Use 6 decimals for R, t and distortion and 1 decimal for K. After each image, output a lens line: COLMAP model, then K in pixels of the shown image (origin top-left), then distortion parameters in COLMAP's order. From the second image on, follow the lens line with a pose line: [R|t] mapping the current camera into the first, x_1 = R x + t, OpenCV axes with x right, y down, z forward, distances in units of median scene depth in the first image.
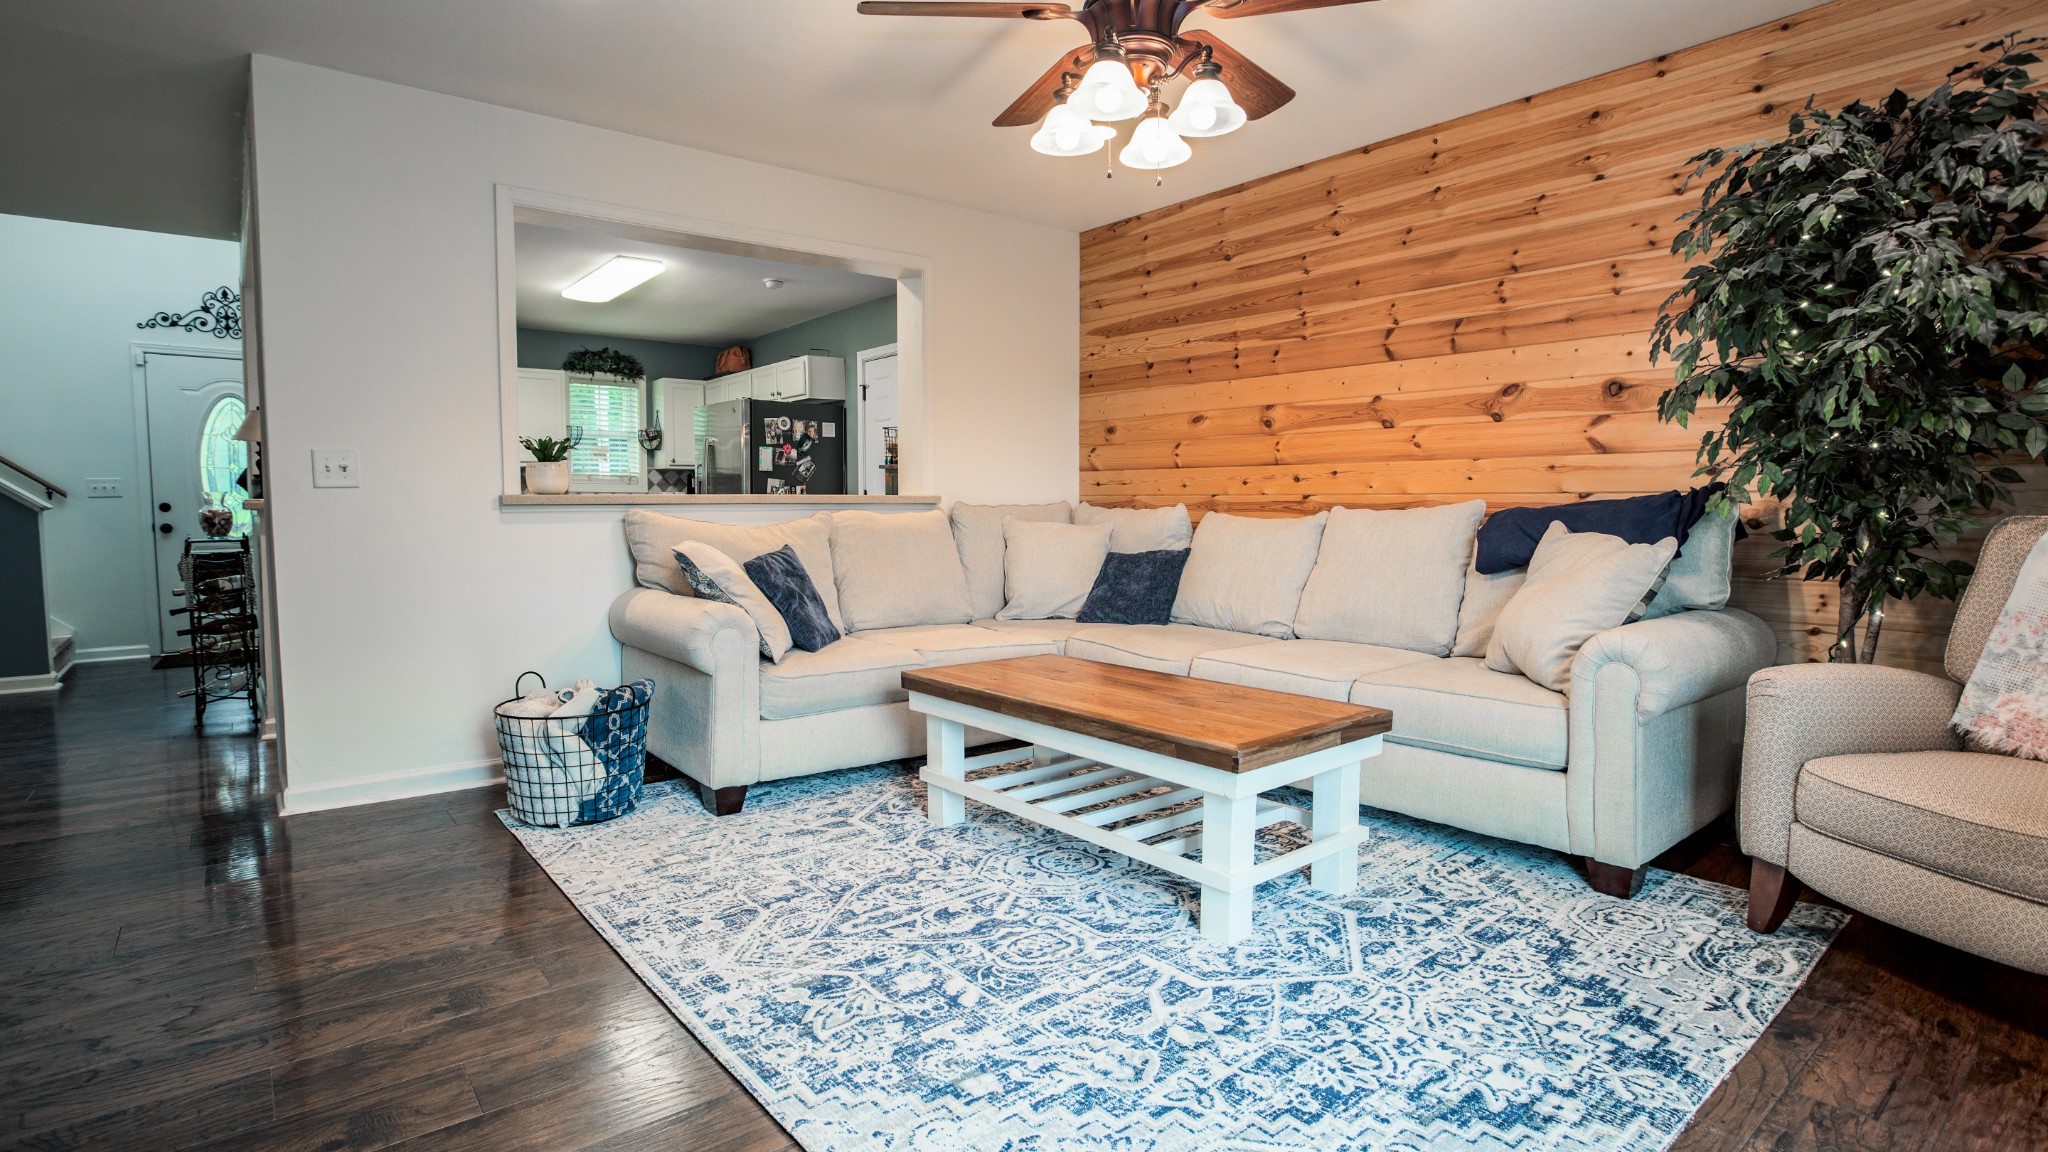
lens RADIAL K [[1008.5, 0, 1024.0], [0, 1008.5, 576.0], [0, 0, 1]] dist [-0.054209, 0.022673]
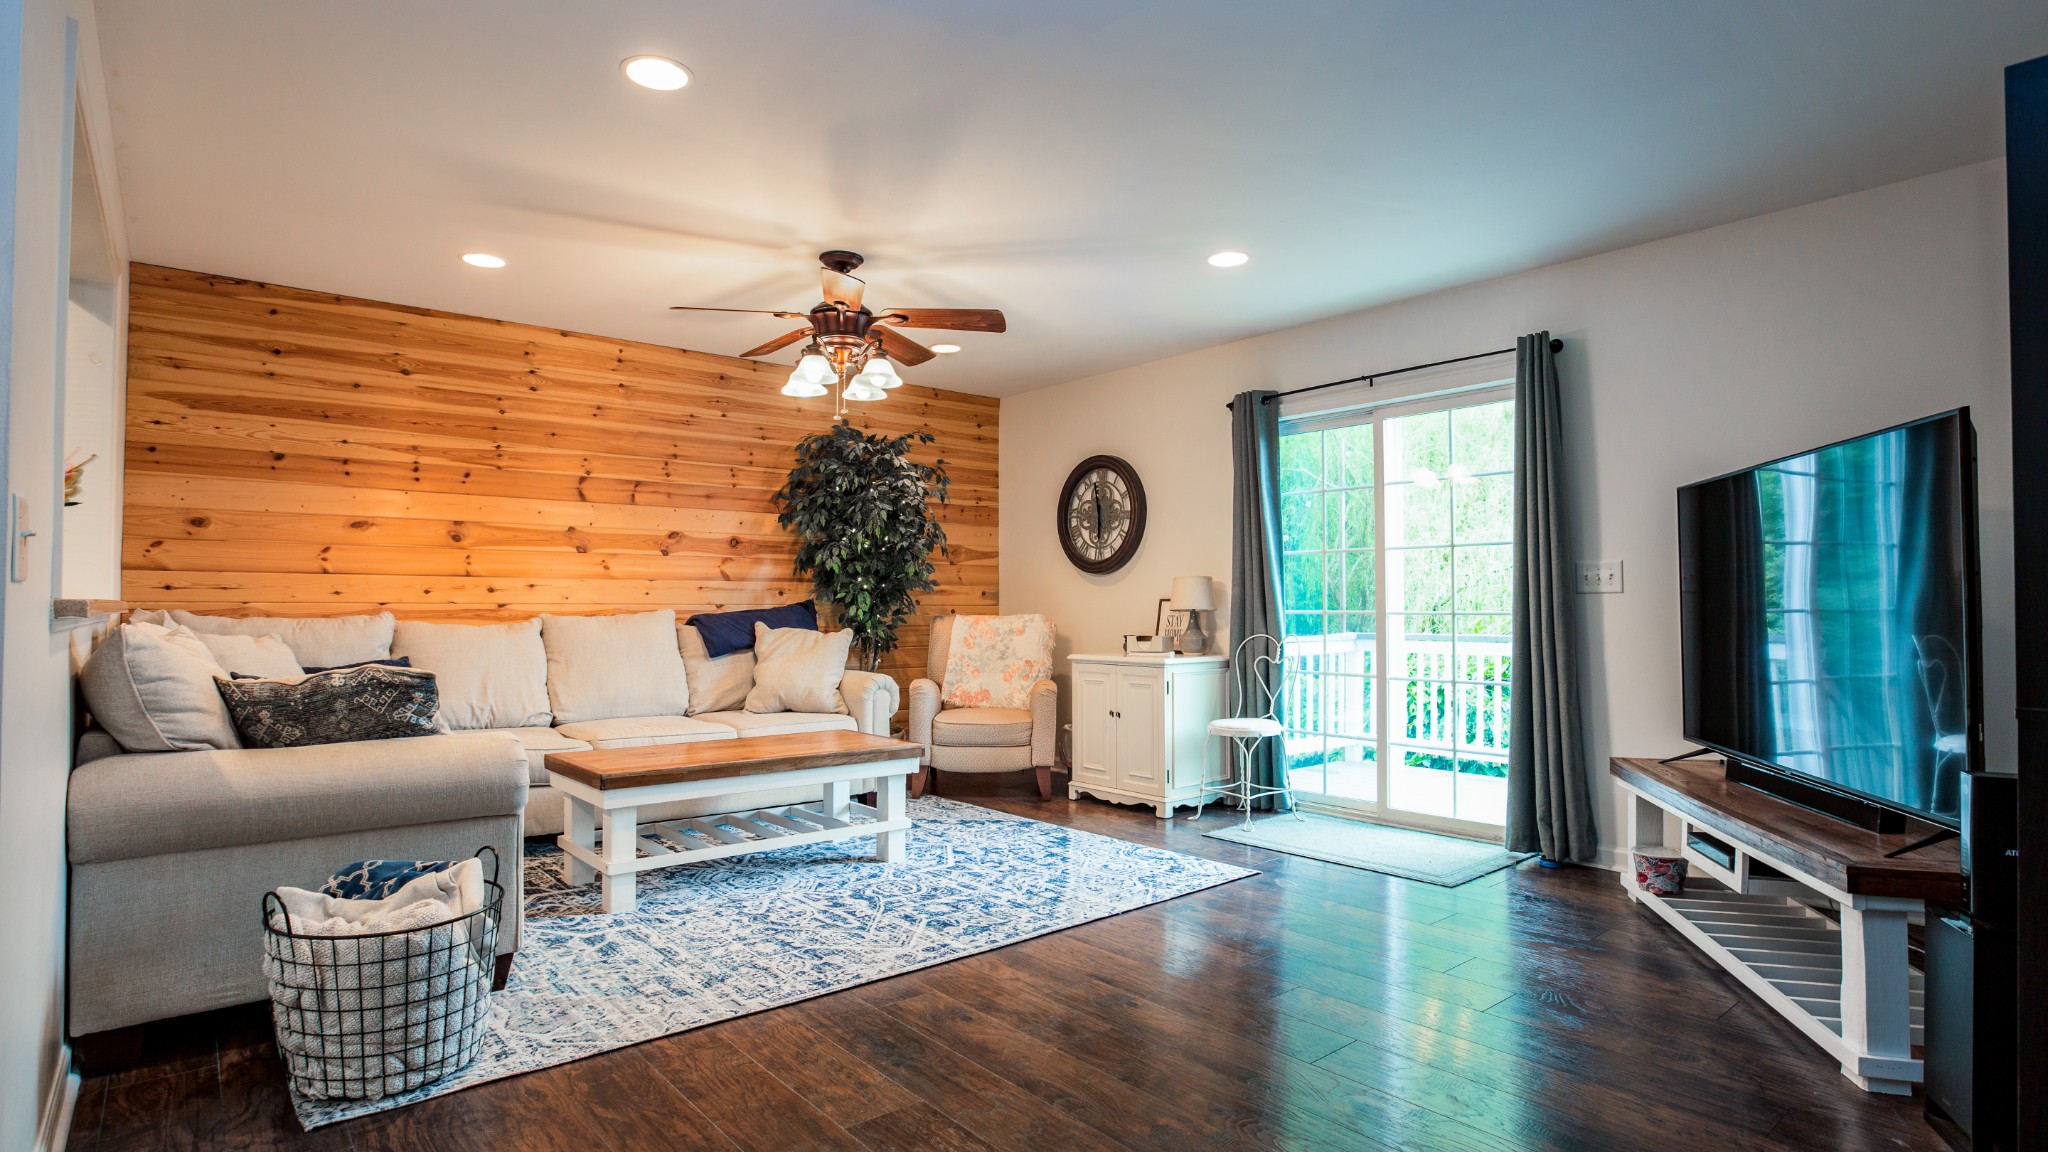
lens RADIAL K [[1008.5, 0, 1024.0], [0, 1008.5, 576.0], [0, 0, 1]] dist [-0.054209, 0.022673]
pose [[-0.018989, 0.034835, 0.999213, -1.013201], [0.074423, 0.996670, -0.033332, -0.036150], [-0.997046, 0.073732, -0.021518, 0.505736]]
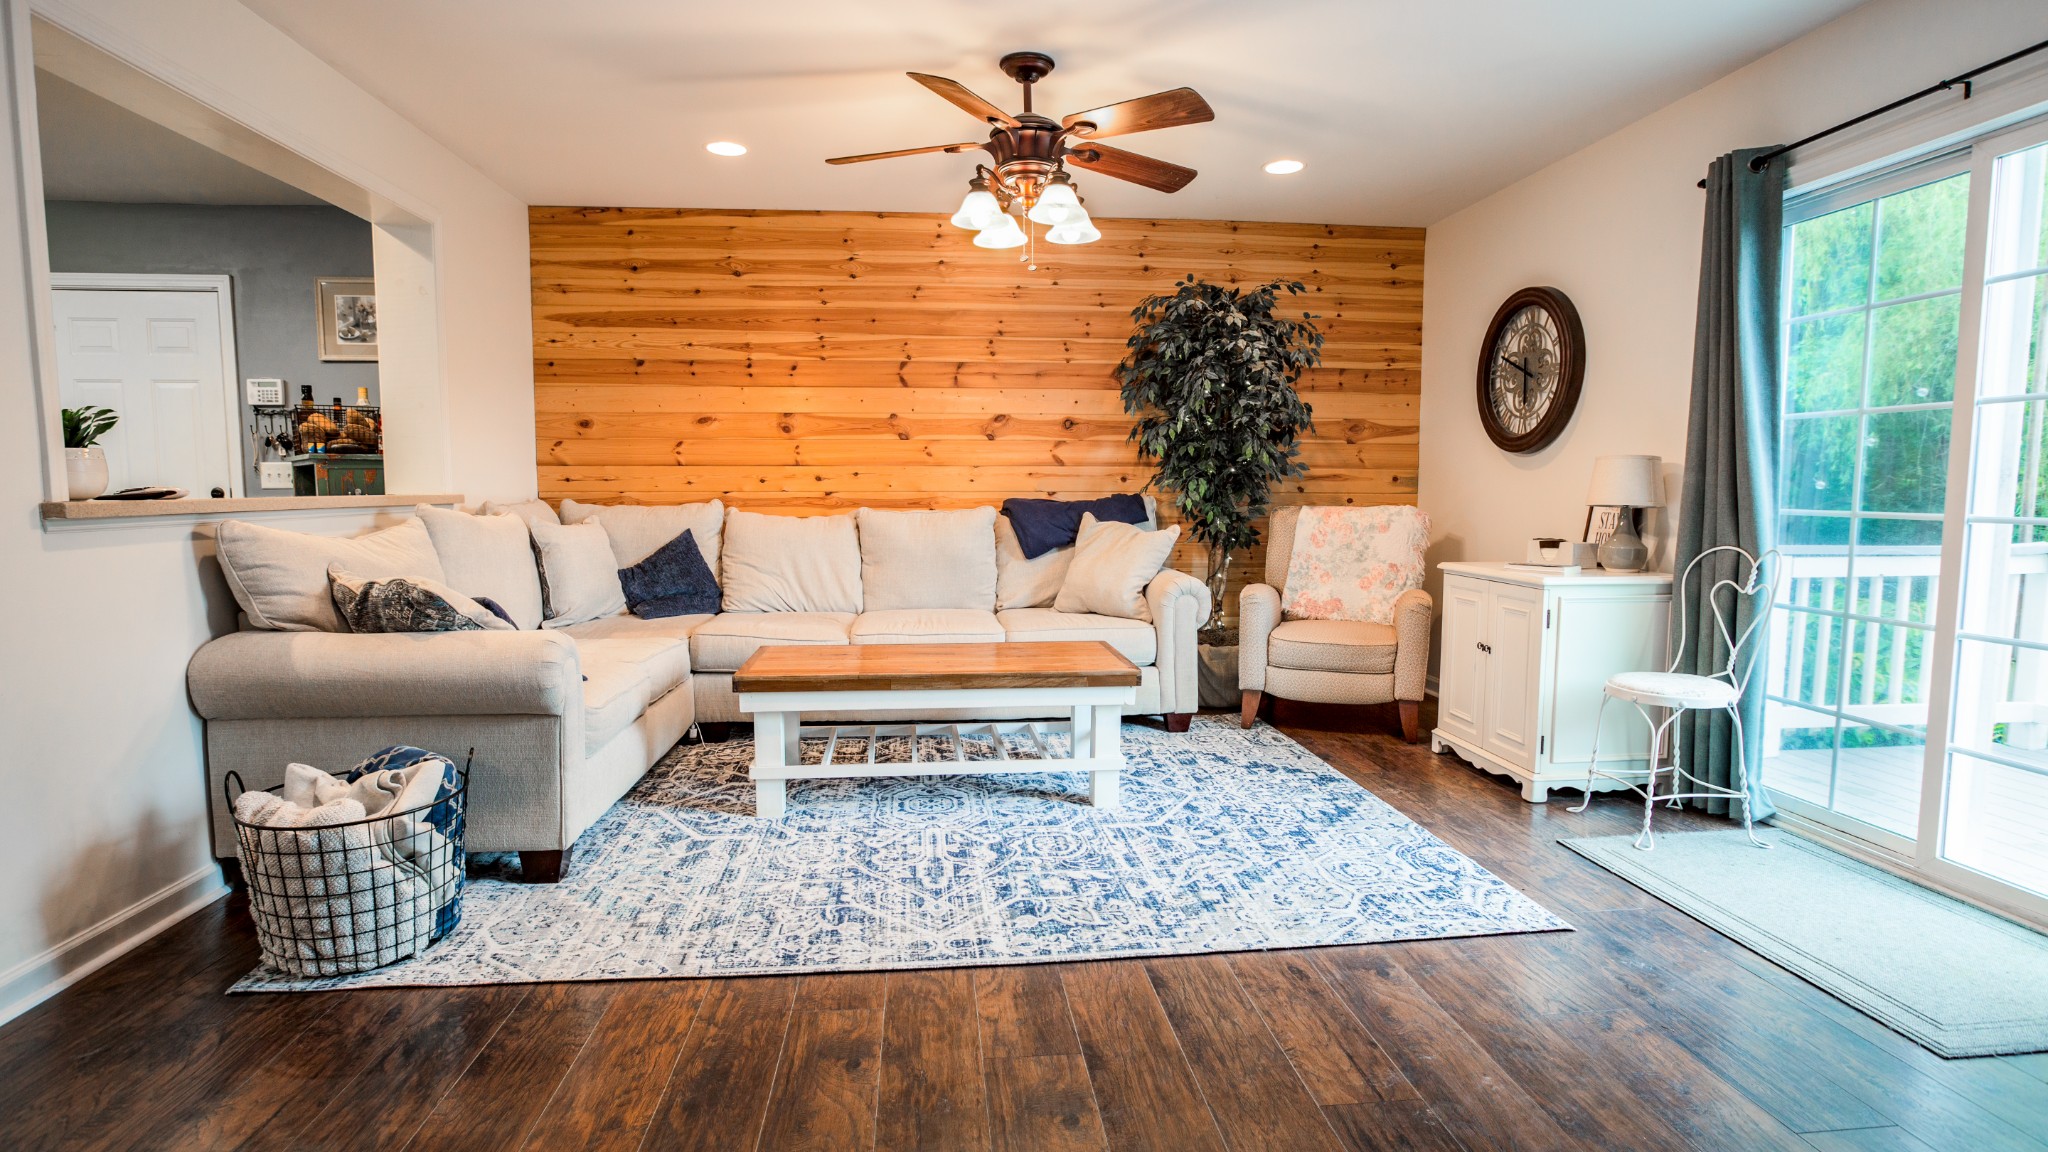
lens RADIAL K [[988.1, 0, 1057.1], [0, 988.1, 574.6], [0, 0, 1]] dist [-0.079177, 0.045374]
pose [[0.539058, -0.070672, 0.839299, -0.647542], [0.057969, 0.997224, 0.046738, -0.026665], [-0.840272, 0.023459, 0.541658, 0.178430]]
